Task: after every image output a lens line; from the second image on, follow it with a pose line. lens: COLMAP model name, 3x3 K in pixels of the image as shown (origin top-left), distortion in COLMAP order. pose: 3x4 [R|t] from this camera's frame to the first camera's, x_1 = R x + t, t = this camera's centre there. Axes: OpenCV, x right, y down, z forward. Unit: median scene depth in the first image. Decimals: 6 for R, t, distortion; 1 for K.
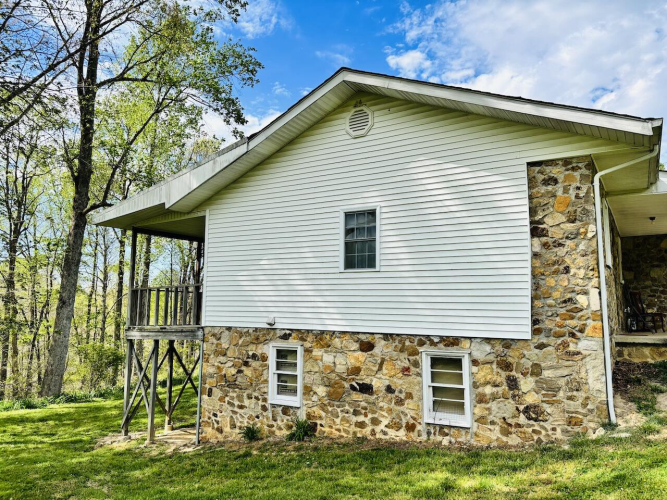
lens RADIAL K [[502.7, 0, 333.7], [0, 502.7, 243.8], [0, 0, 1]] dist [0.011247, -0.027288]
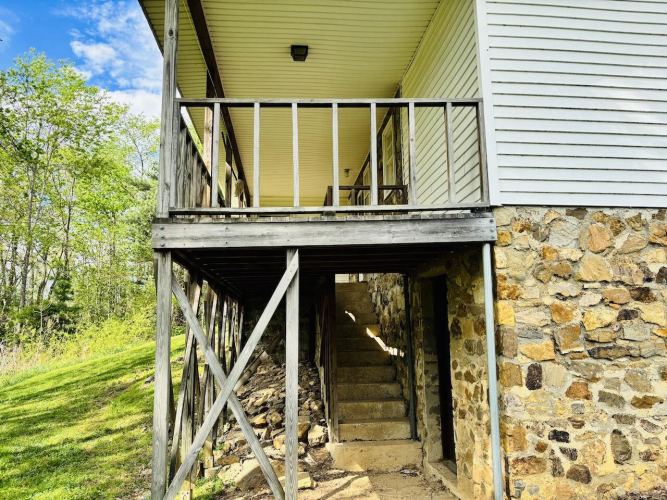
lens RADIAL K [[502.7, 0, 335.9], [0, 502.7, 248.8], [0, 0, 1]] dist [0.011247, -0.027288]
pose [[0.794483, 0.090532, 0.600500, -0.621729], [-0.068858, 0.995878, -0.059038, 0.244541], [-0.603370, 0.005556, 0.797442, 0.831688]]
